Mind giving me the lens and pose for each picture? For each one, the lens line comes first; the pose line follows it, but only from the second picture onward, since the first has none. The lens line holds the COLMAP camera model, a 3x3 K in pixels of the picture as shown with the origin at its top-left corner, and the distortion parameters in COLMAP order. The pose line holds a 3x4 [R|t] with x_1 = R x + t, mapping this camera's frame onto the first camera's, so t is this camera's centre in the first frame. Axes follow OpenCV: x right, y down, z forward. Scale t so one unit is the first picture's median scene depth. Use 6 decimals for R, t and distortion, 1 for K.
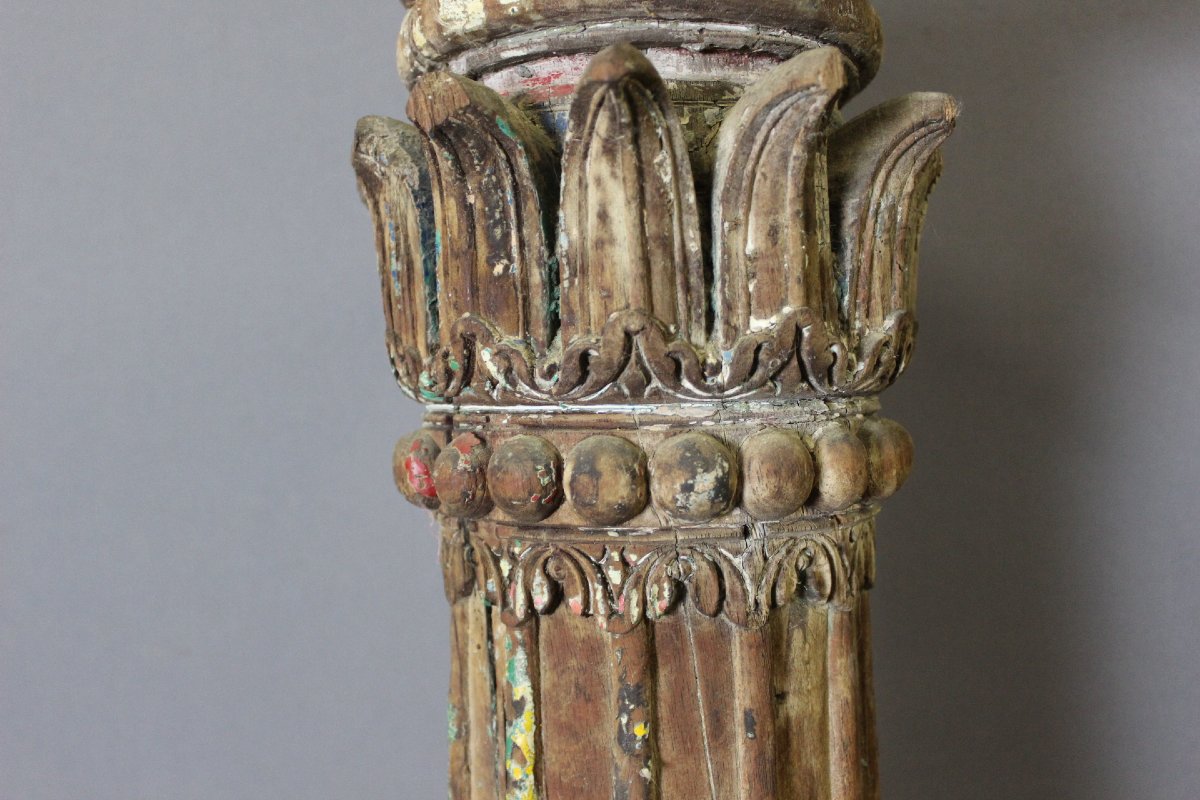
lens RADIAL K [[1043.7, 0, 600.0], [0, 1043.7, 400.0], [0, 0, 1]] dist [-0.128468, 0.001131]
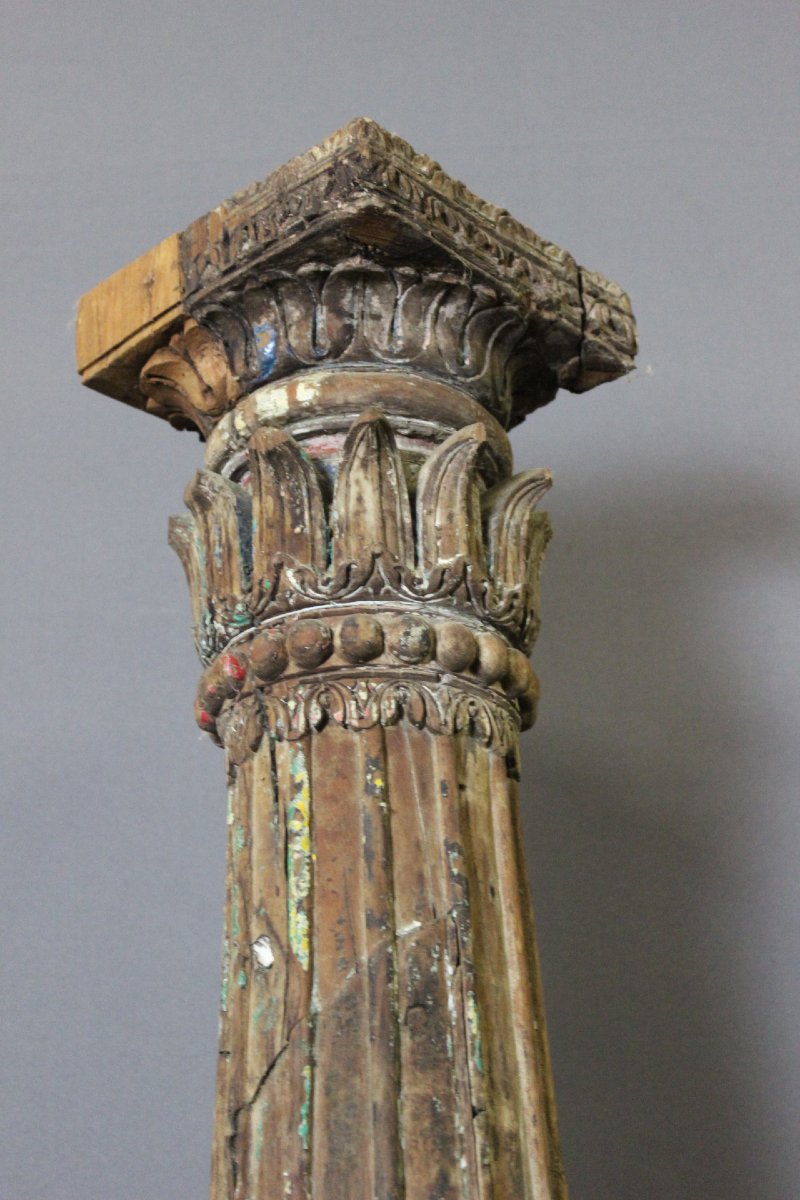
lens RADIAL K [[1914.1, 0, 400.0], [0, 1914.1, 600.0], [0, 0, 1]] dist [-0.001164, 0.008536]
pose [[0.986798, 0.059944, 0.150457, -0.405205], [0.014147, 0.893529, -0.448783, 1.433212], [-0.161339, 0.444986, 0.880884, -1.829997]]
